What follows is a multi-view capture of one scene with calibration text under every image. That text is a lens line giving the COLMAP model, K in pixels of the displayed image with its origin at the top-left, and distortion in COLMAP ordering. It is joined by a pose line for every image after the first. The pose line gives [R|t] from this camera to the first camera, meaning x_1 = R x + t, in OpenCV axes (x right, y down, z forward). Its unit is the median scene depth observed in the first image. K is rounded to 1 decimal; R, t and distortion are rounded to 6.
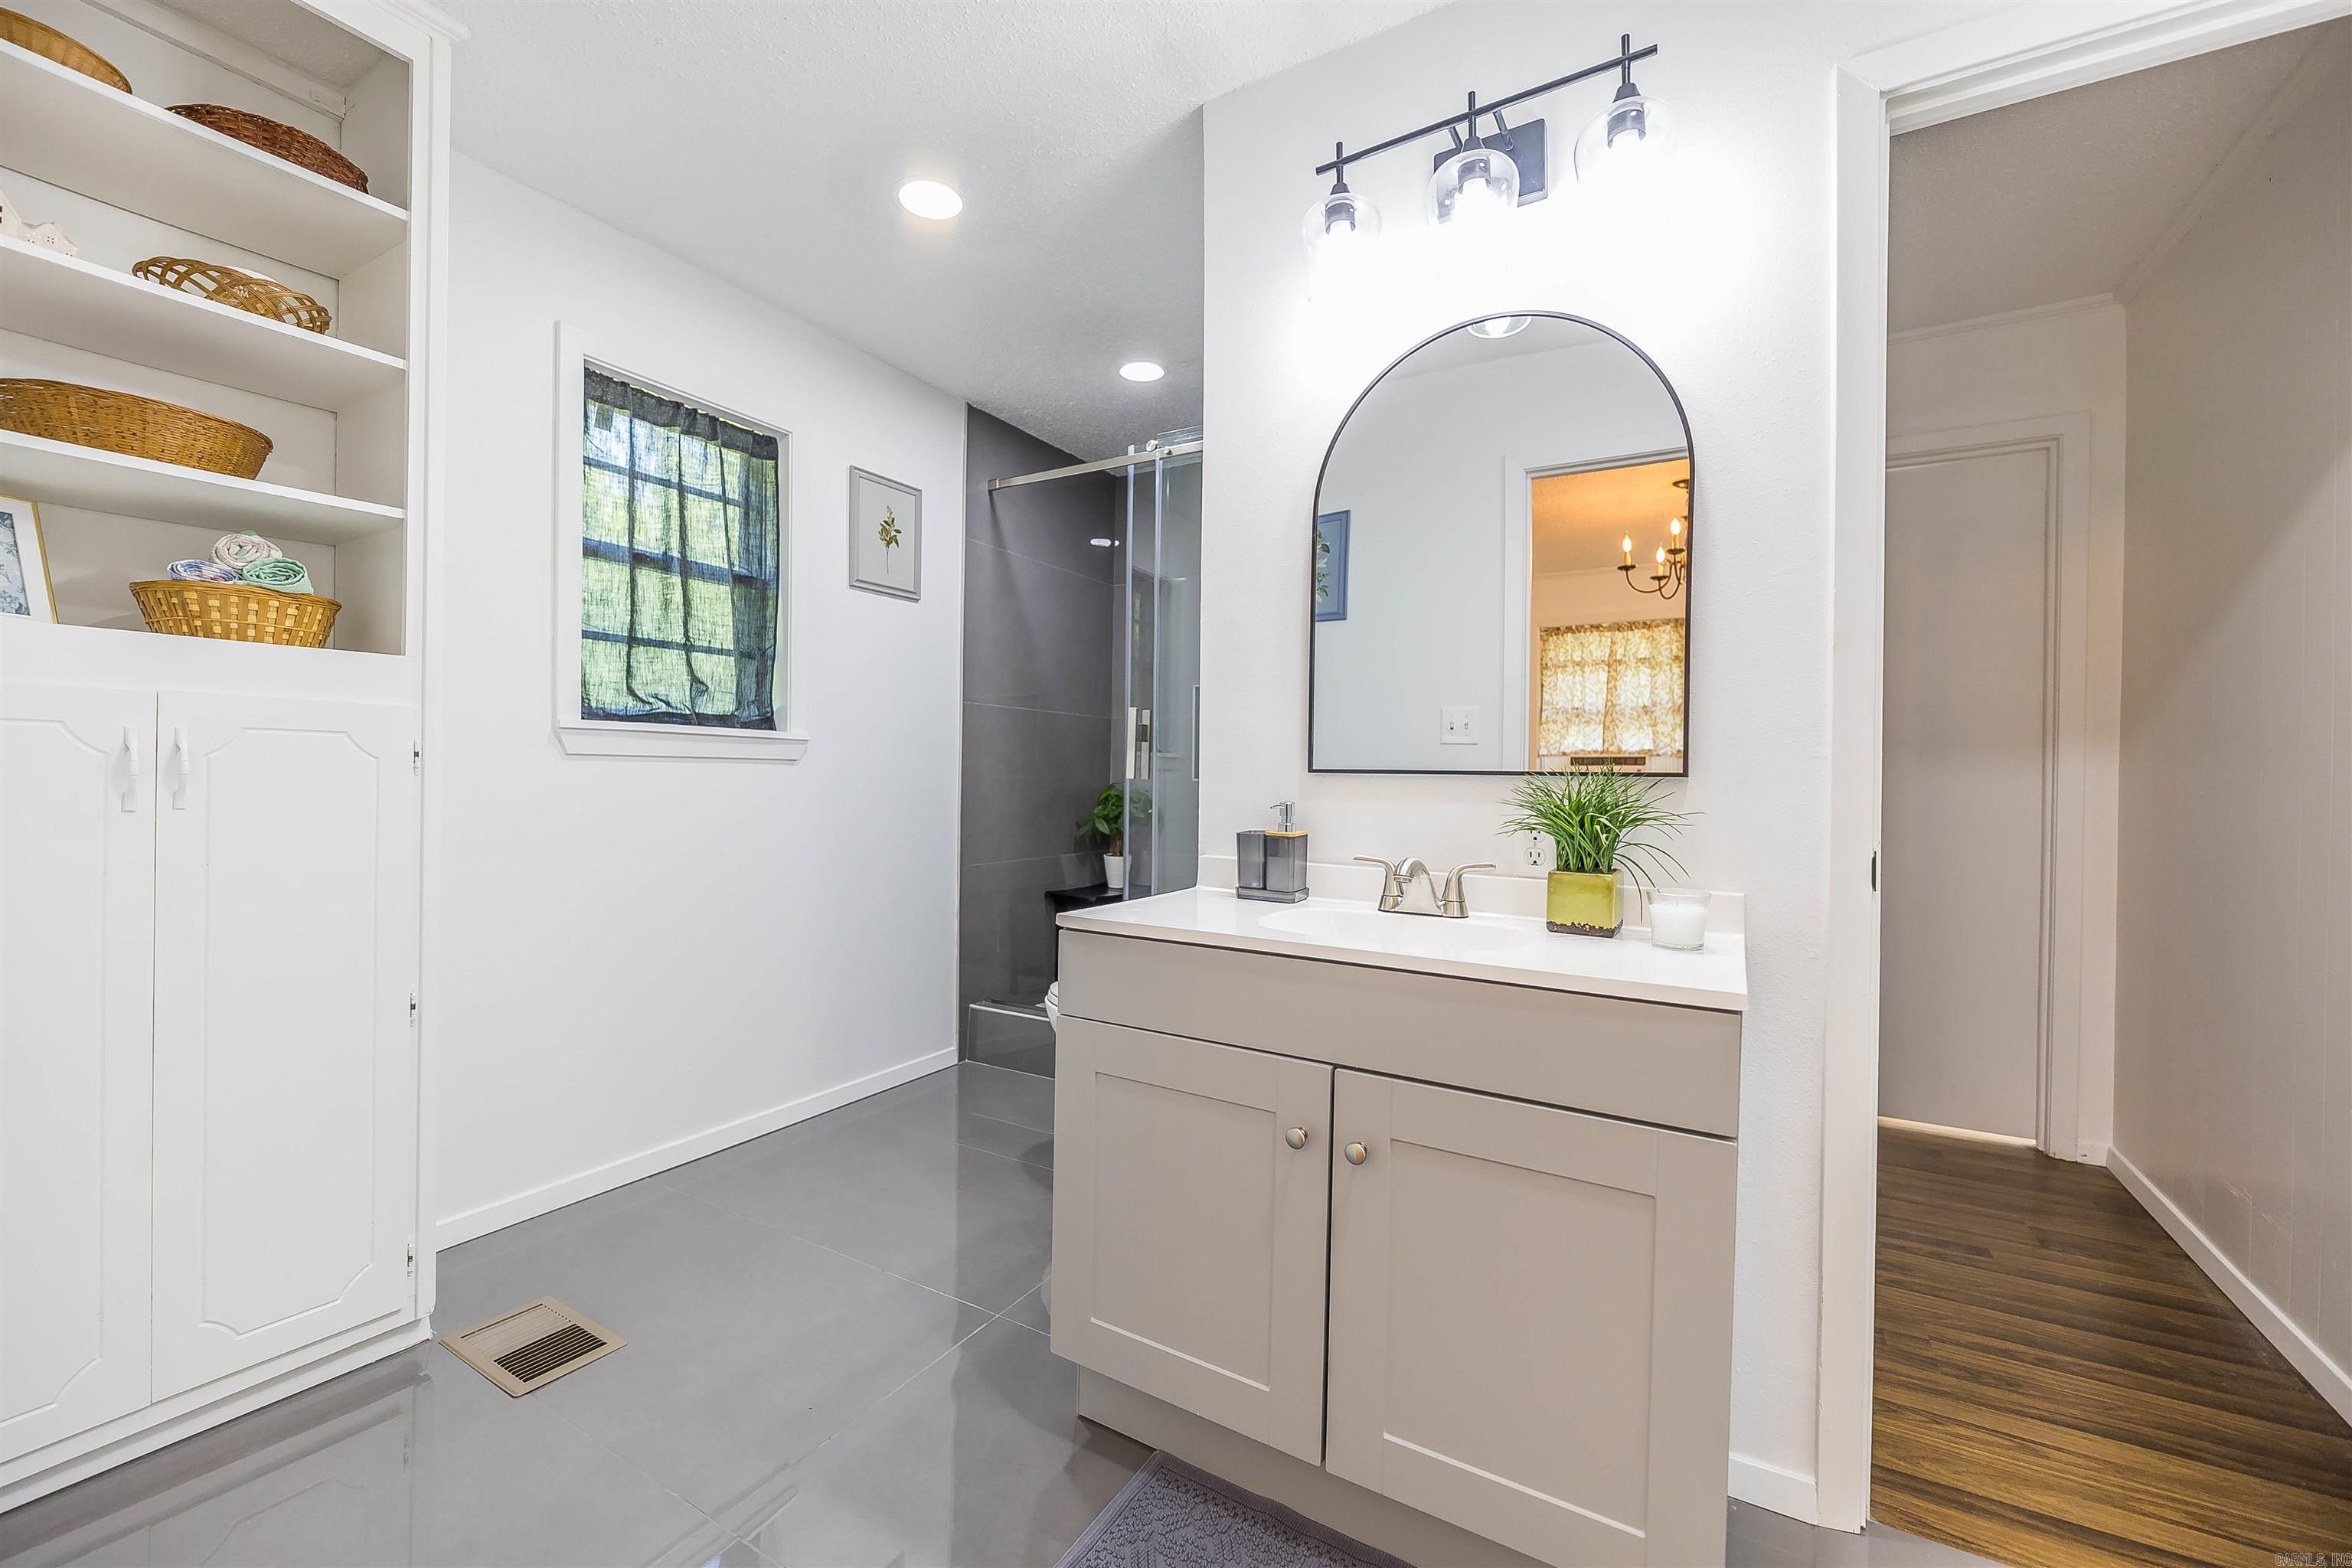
lens RADIAL K [[939.8, 0, 1170.0], [0, 939.8, 781.3], [0, 0, 1]] dist [-0.004798, -0.000700]
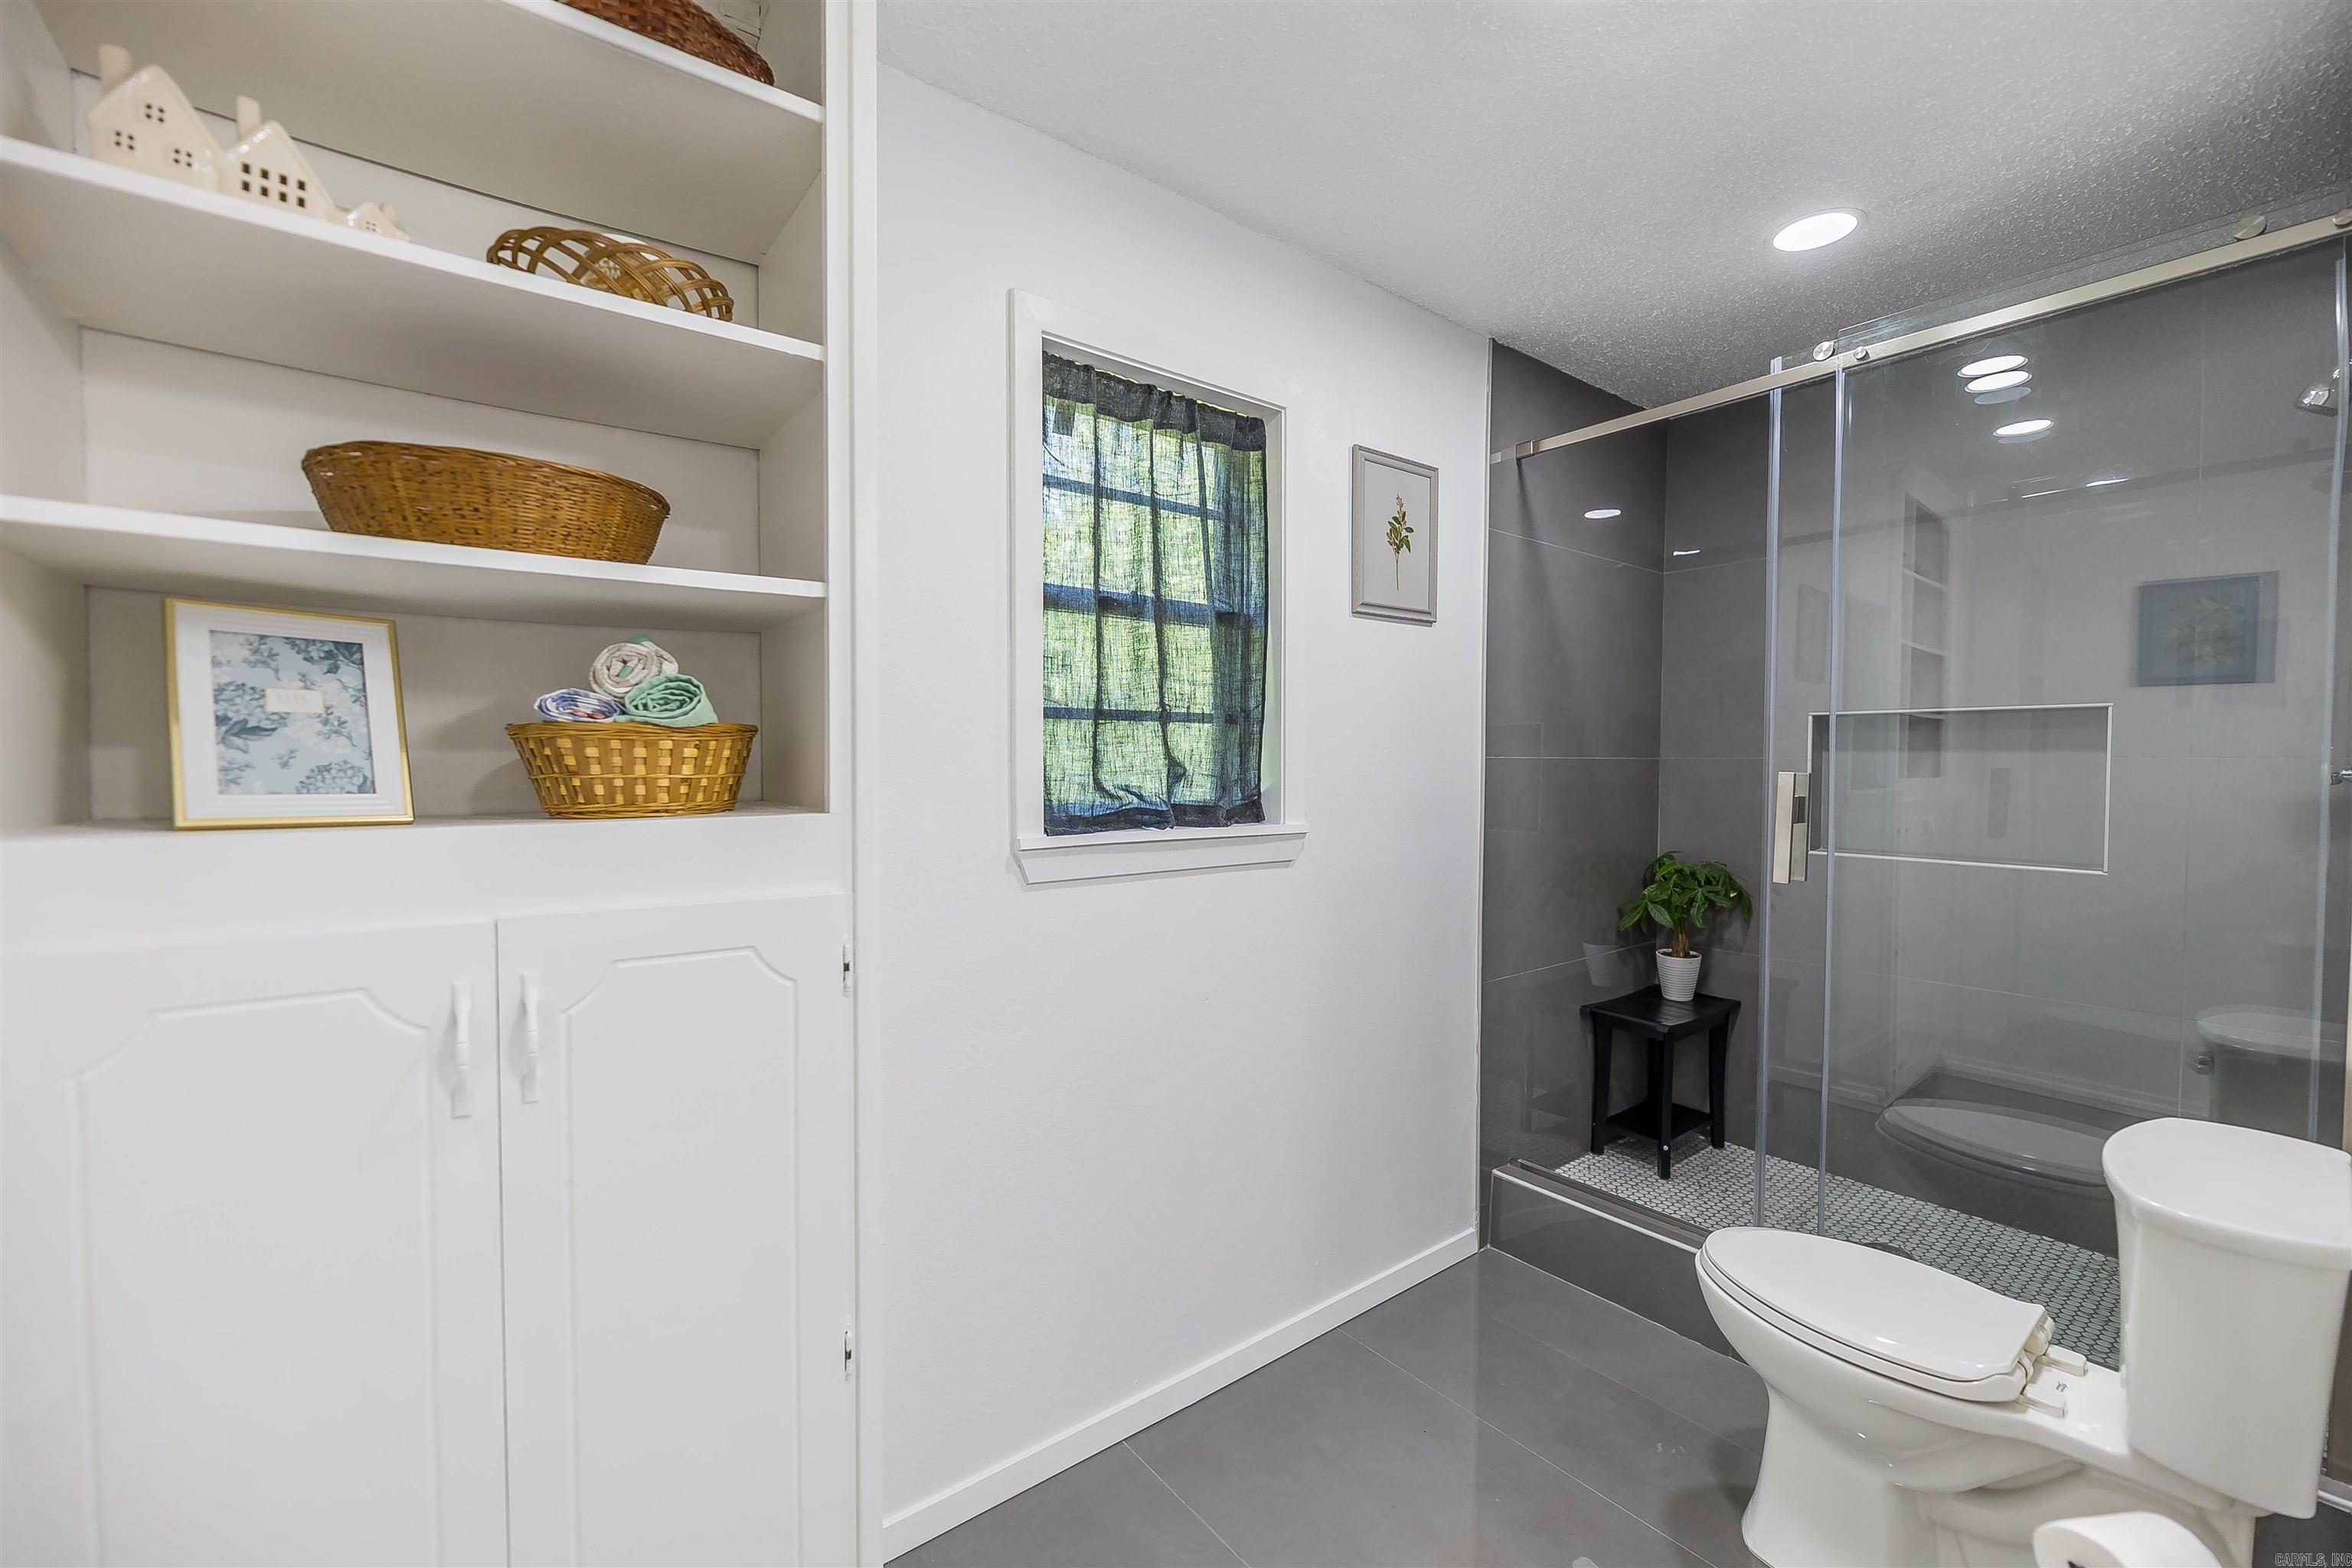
lens RADIAL K [[939.8, 0, 1170.0], [0, 939.8, 781.3], [0, 0, 1]] dist [-0.004798, -0.000700]
pose [[0.927131, -0.001503, -0.374735, -0.237709], [0.007909, 0.999848, 0.015558, -0.107467], [0.374655, -0.017388, 0.927001, 0.324297]]
